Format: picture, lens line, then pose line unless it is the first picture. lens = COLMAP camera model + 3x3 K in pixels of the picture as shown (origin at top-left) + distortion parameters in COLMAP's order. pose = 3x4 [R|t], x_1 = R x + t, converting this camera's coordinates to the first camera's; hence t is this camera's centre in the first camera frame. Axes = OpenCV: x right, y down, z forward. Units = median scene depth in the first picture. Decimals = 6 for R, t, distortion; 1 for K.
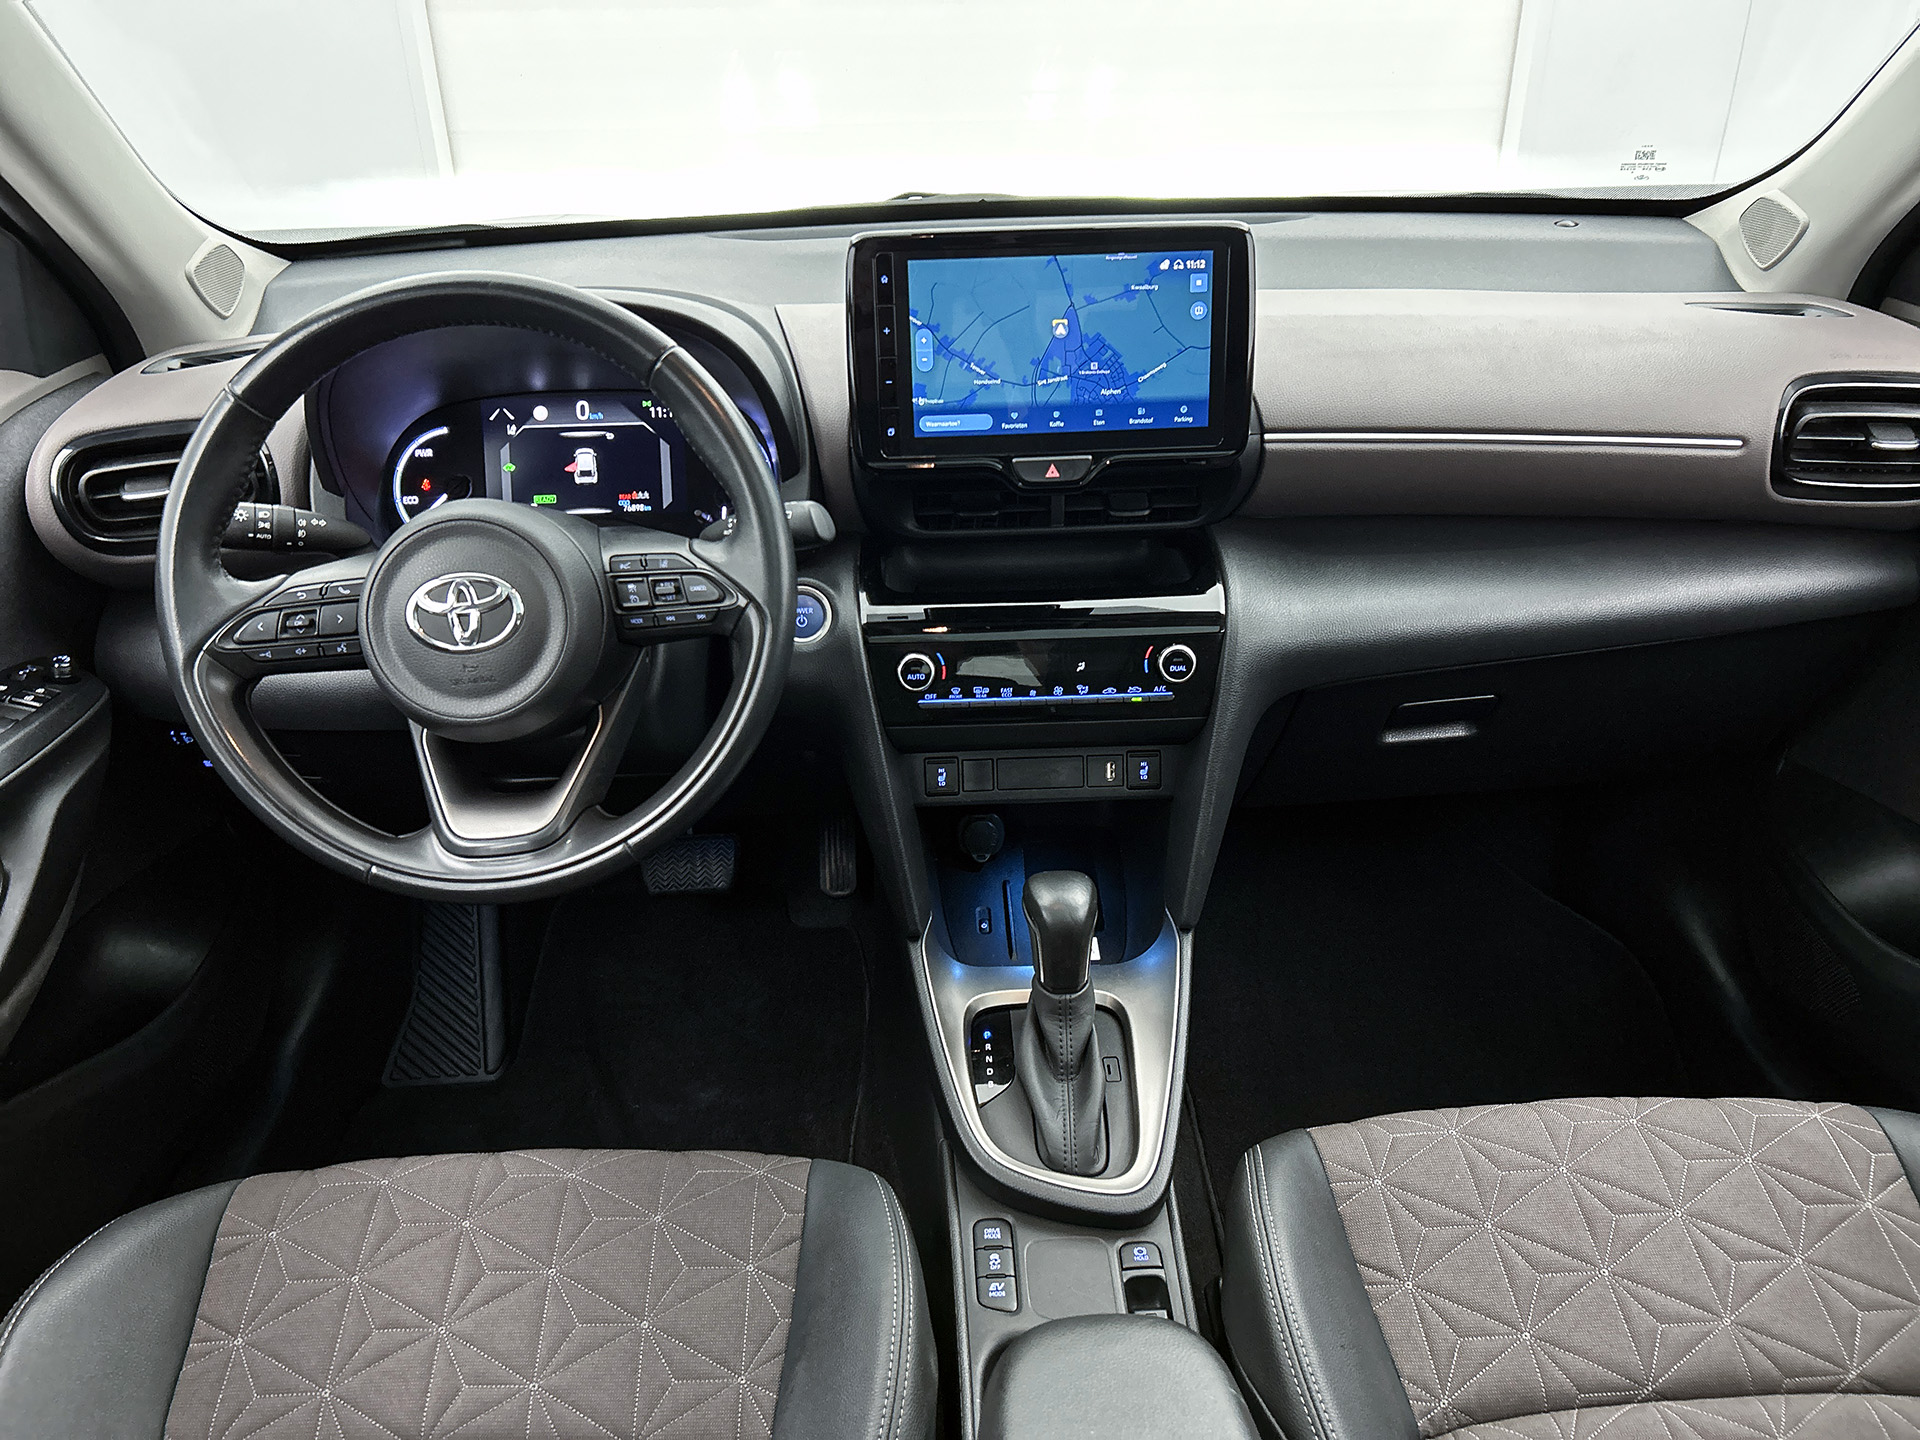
lens RADIAL K [[1473.1, 0, 960.0], [0, 1473.1, 720.0], [0, 0, 1]] dist [0.068557, -0.124378]
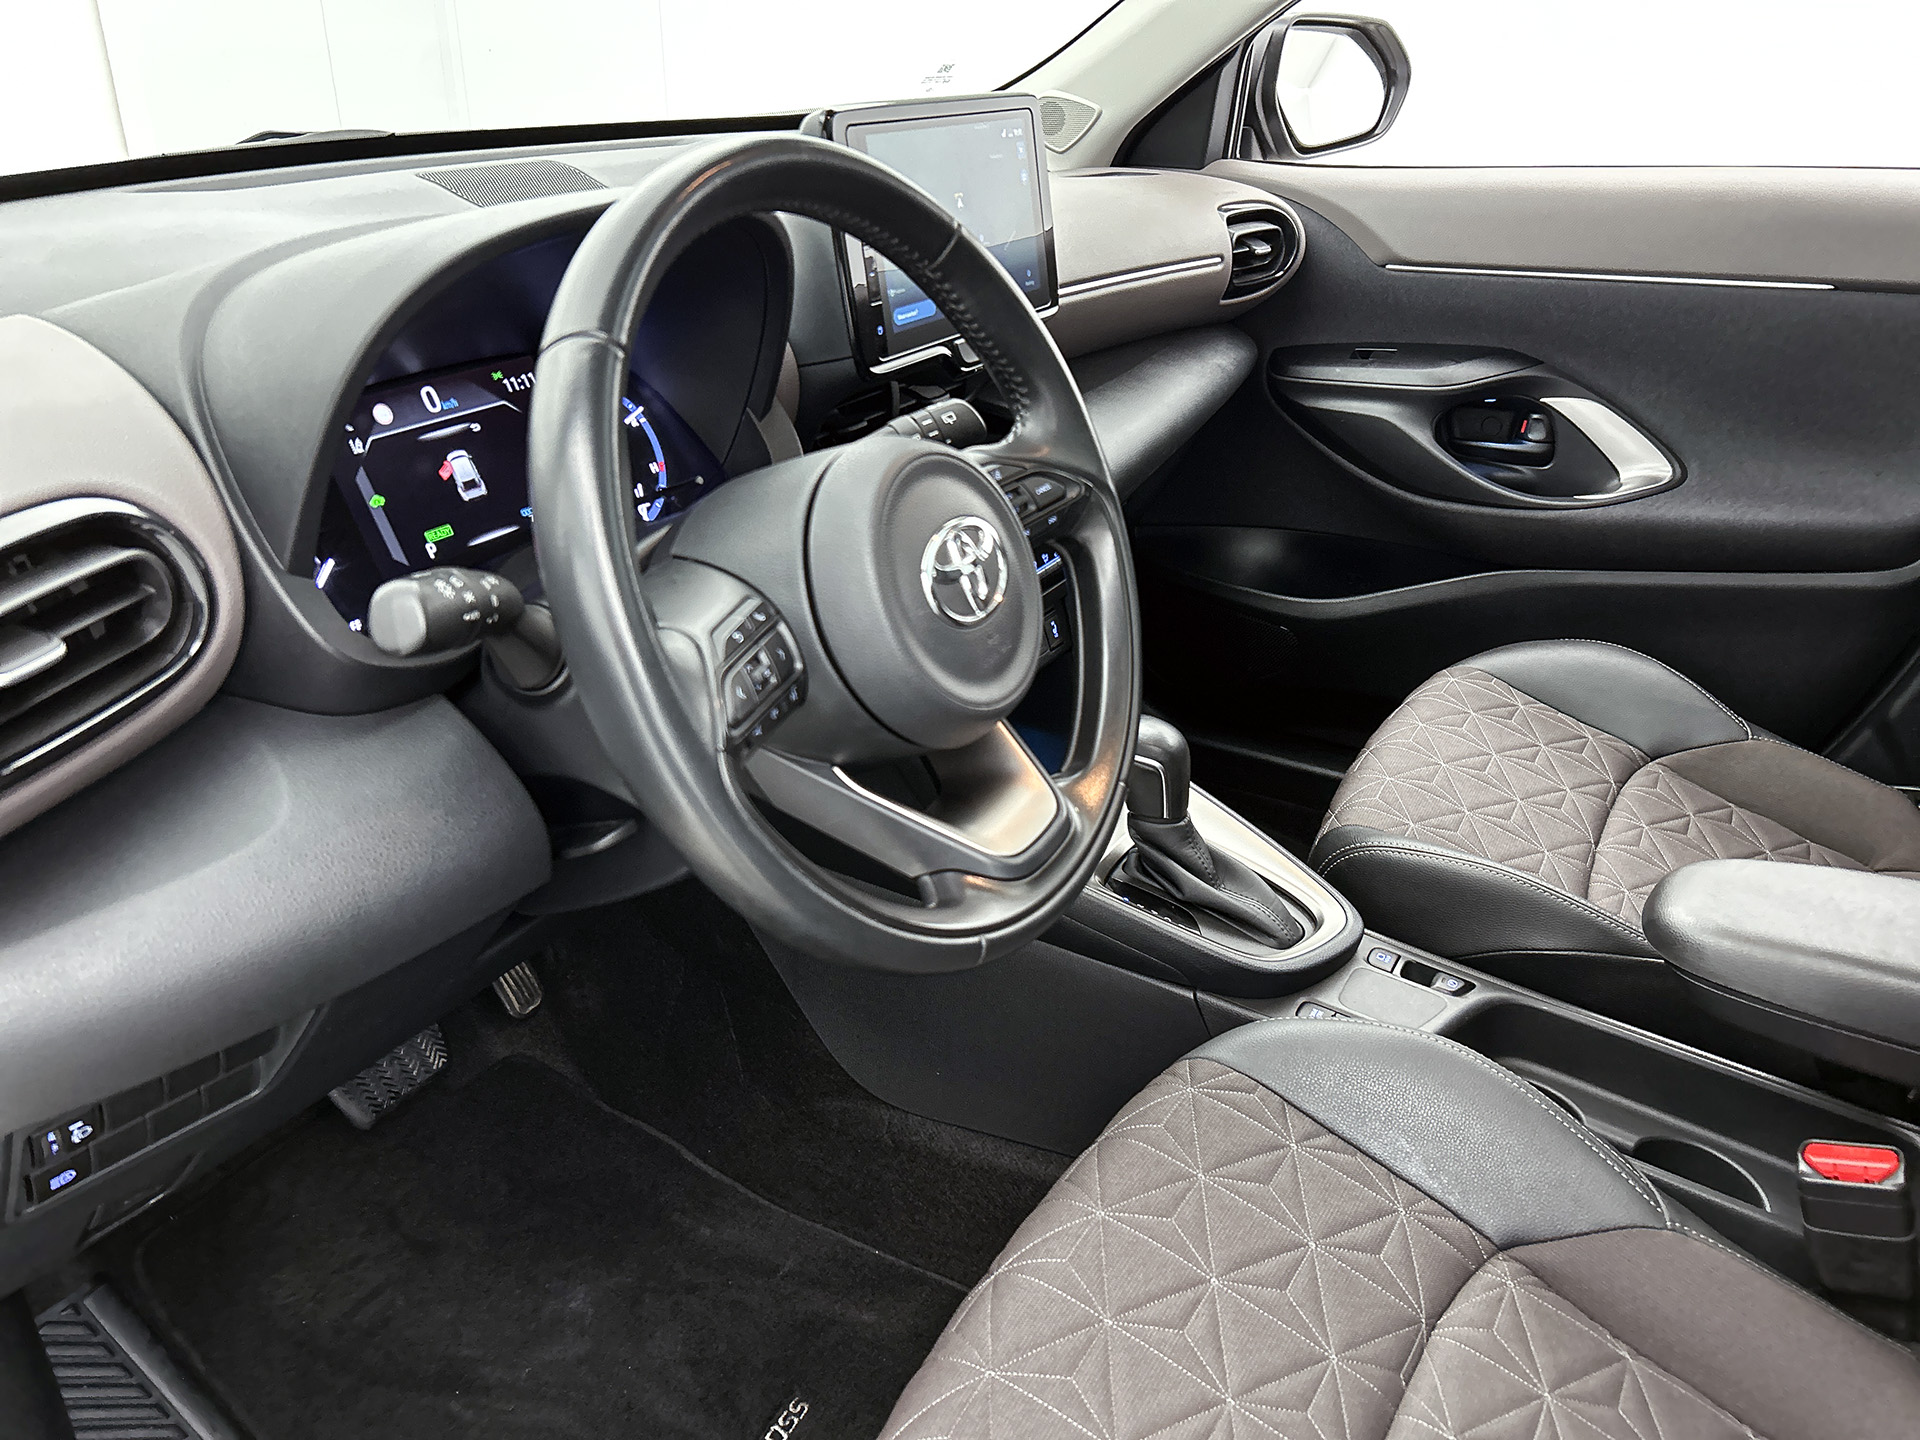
lens RADIAL K [[1459.7, 0, 960.0], [0, 1459.7, 720.0], [0, 0, 1]] dist [0.008824, 0.003210]
pose [[0.526983, -0.342354, 0.777870, -0.786133], [0.355877, 0.920059, 0.163839, -0.105057], [-0.771778, 0.190486, 0.606692, 0.467449]]
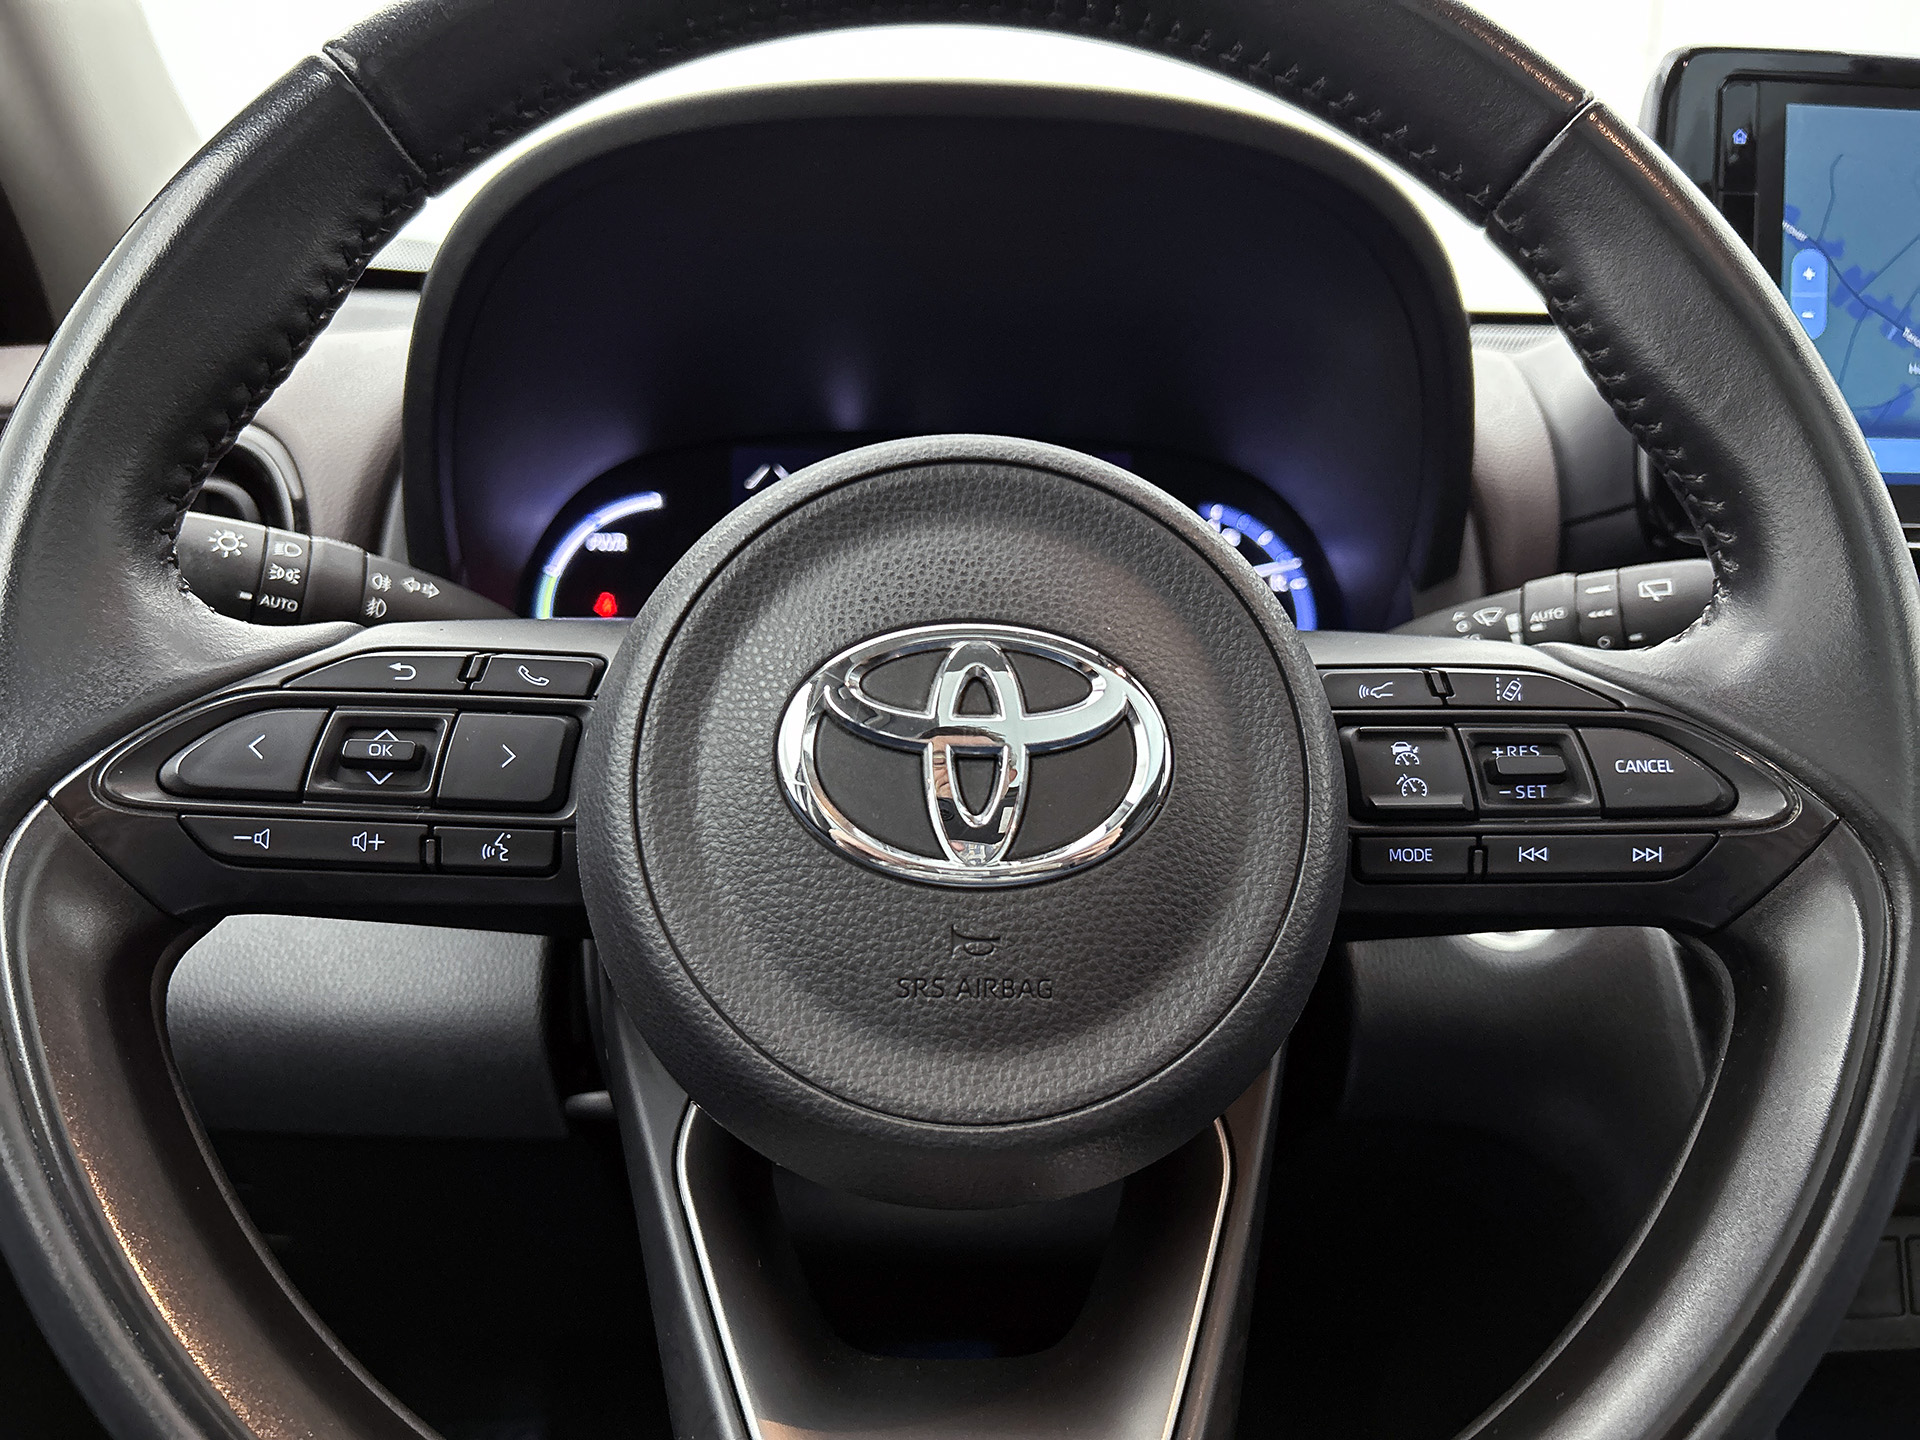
lens RADIAL K [[1459.7, 0, 960.0], [0, 1459.7, 720.0], [0, 0, 1]] dist [0.008824, 0.003210]
pose [[0.993551, 0.103621, 0.046034, -0.287673], [-0.087670, 0.959515, -0.267666, -0.000114], [-0.071906, 0.261904, 0.962411, 0.589173]]
